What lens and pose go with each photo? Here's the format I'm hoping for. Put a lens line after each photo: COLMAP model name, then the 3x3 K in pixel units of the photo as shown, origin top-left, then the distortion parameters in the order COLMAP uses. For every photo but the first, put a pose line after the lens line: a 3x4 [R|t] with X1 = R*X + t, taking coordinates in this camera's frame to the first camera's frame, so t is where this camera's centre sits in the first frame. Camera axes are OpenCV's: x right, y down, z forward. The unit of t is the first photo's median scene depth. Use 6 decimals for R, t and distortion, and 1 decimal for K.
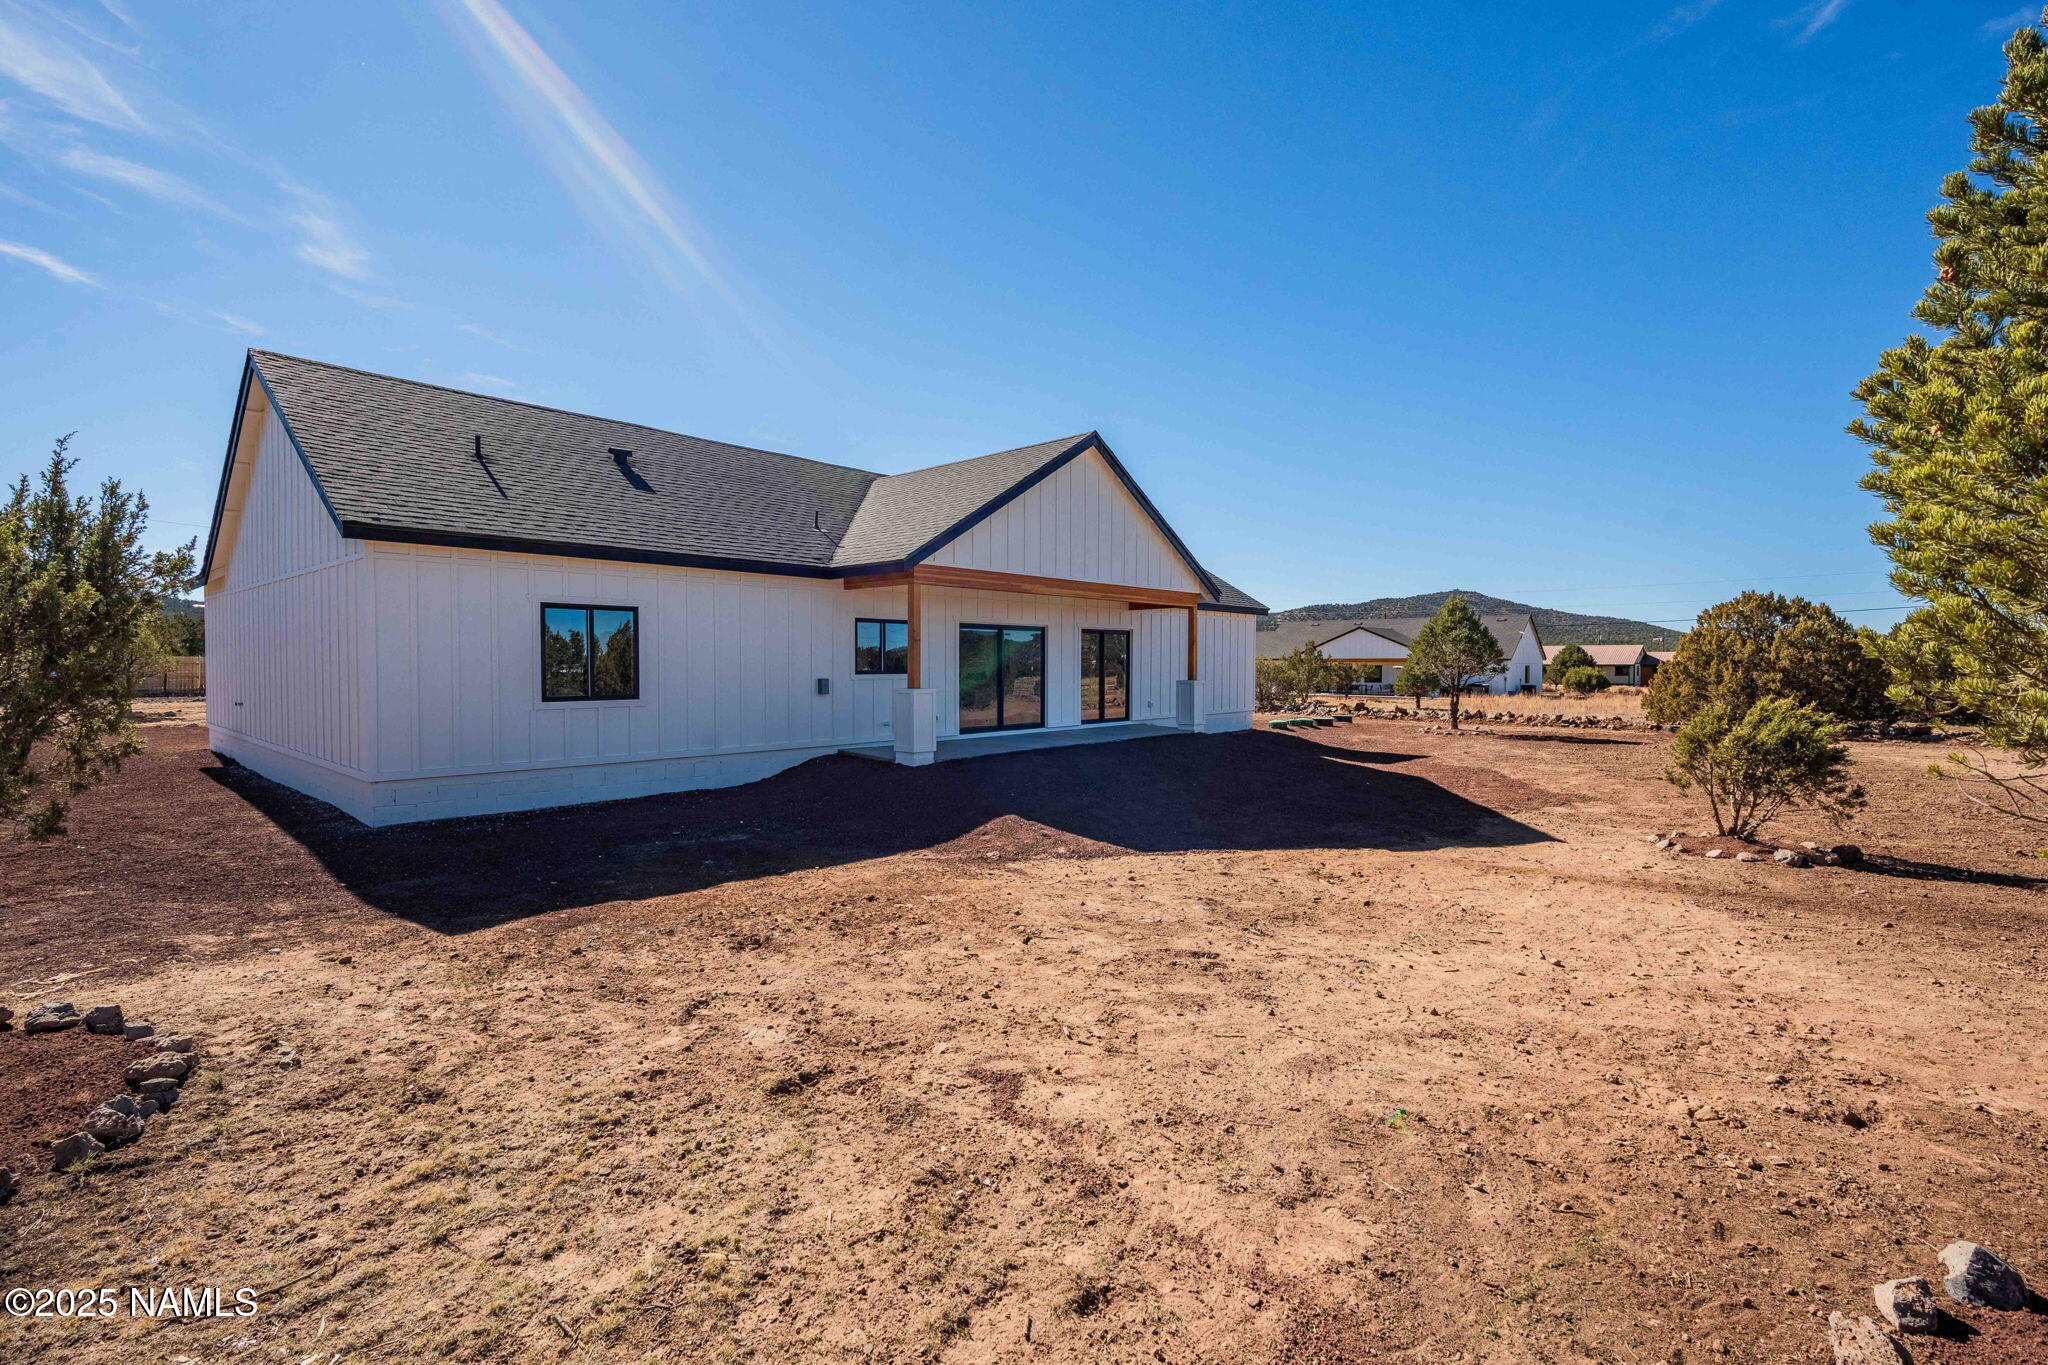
lens RADIAL K [[900.0, 0, 1025.4], [0, 900.0, 676.1], [0, 0, 1]] dist [-0.001768, -0.000608]
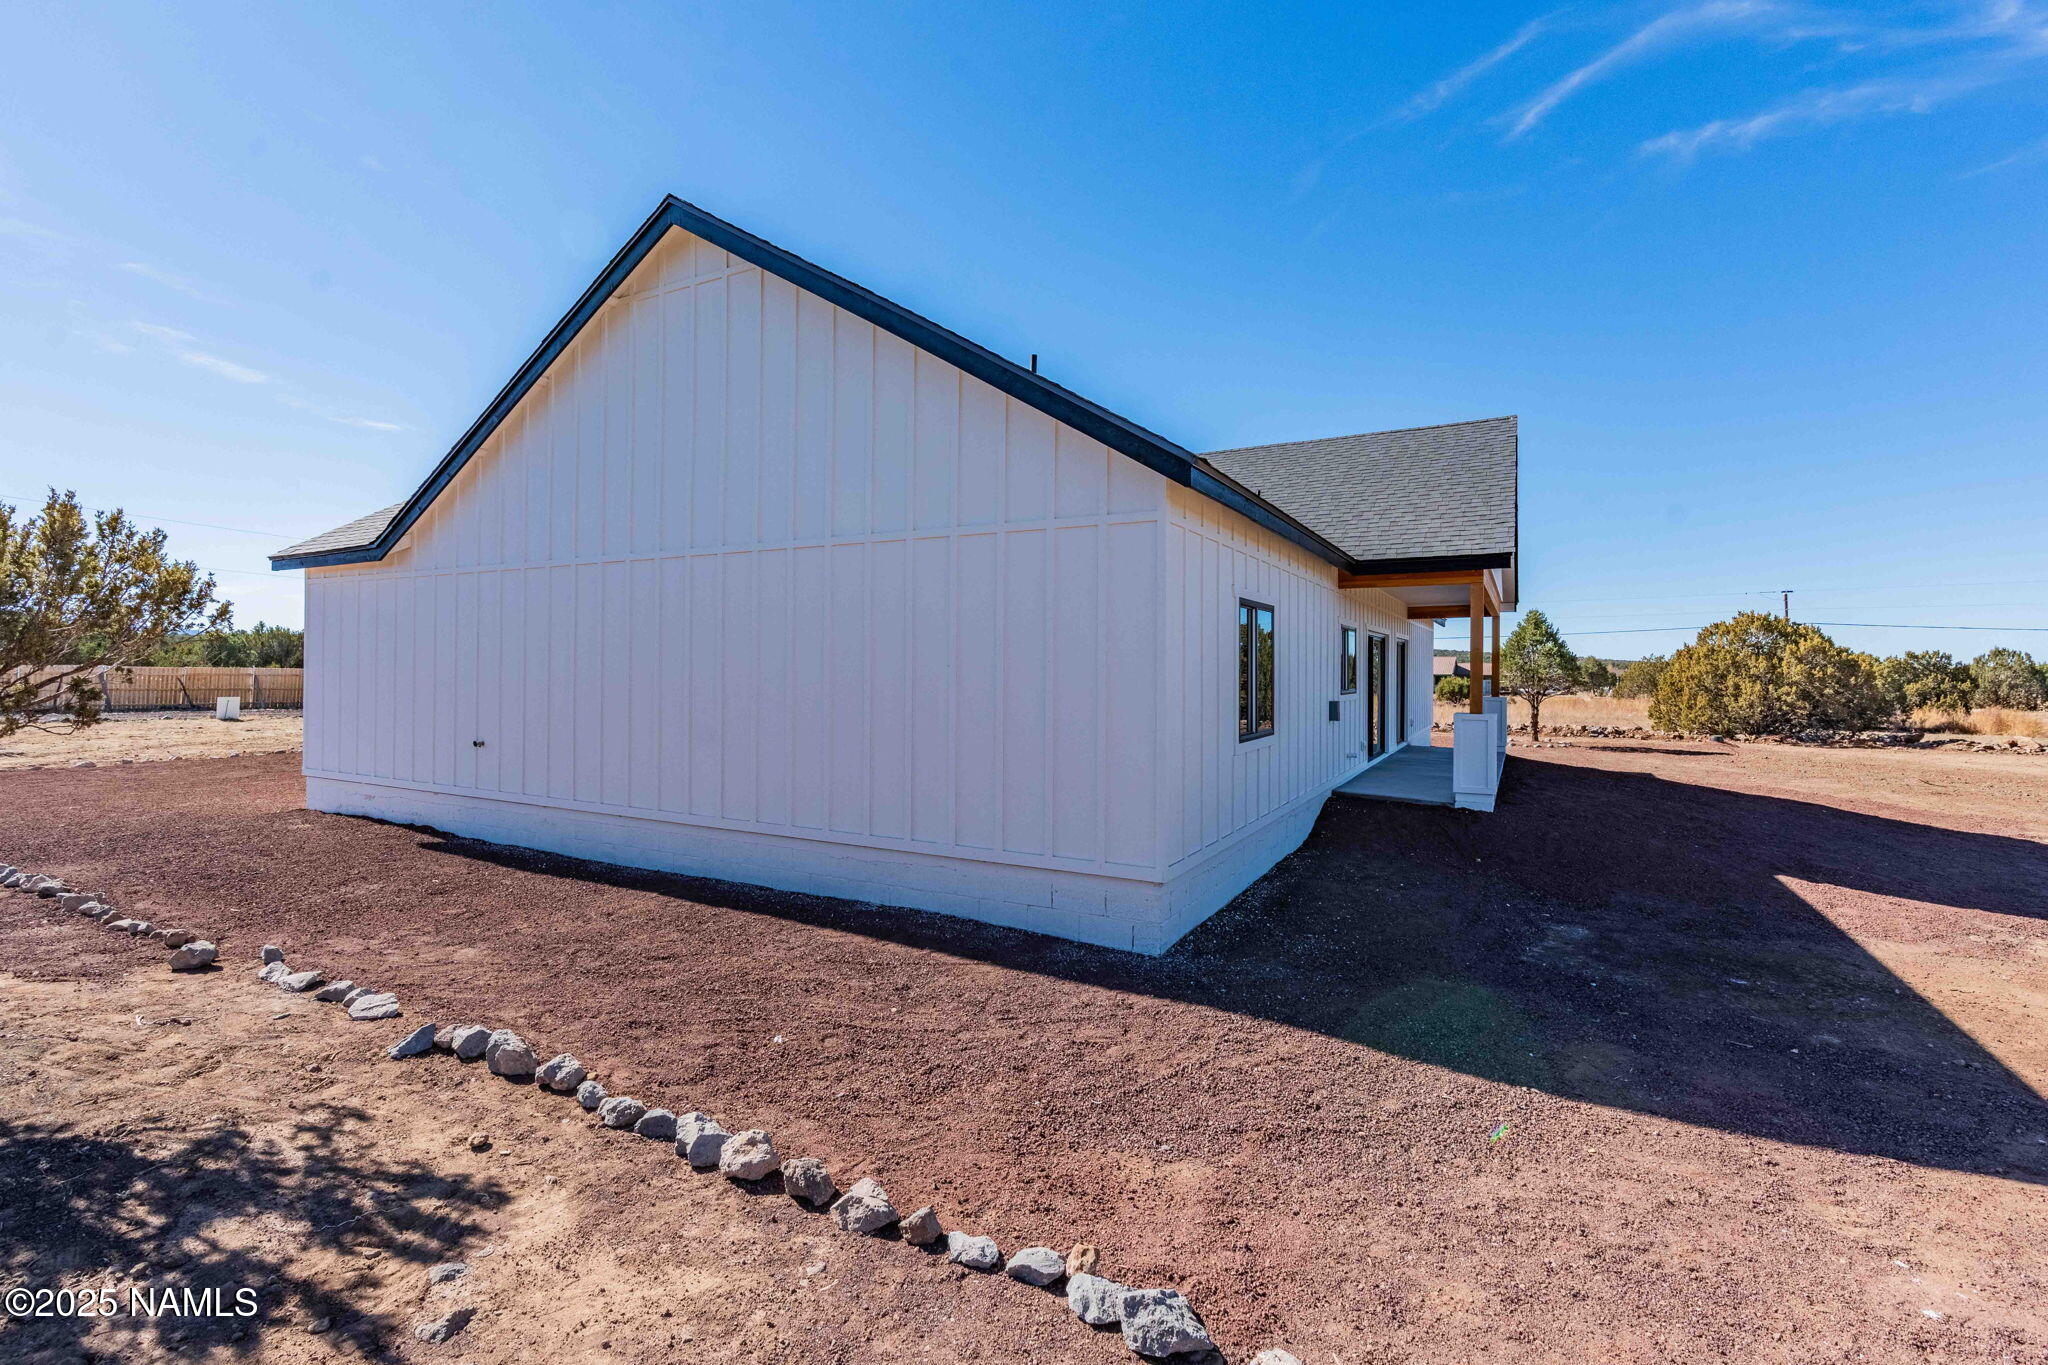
lens RADIAL K [[900.0, 0, 1028.5], [0, 900.0, 682.7], [0, 0, 1]] dist [-0.001768, -0.000608]
pose [[0.972166, -0.000718, 0.234292, -0.475955], [0.000795, 1.000000, -0.000235, -0.012463], [-0.234291, 0.000415, 0.972166, 0.220929]]
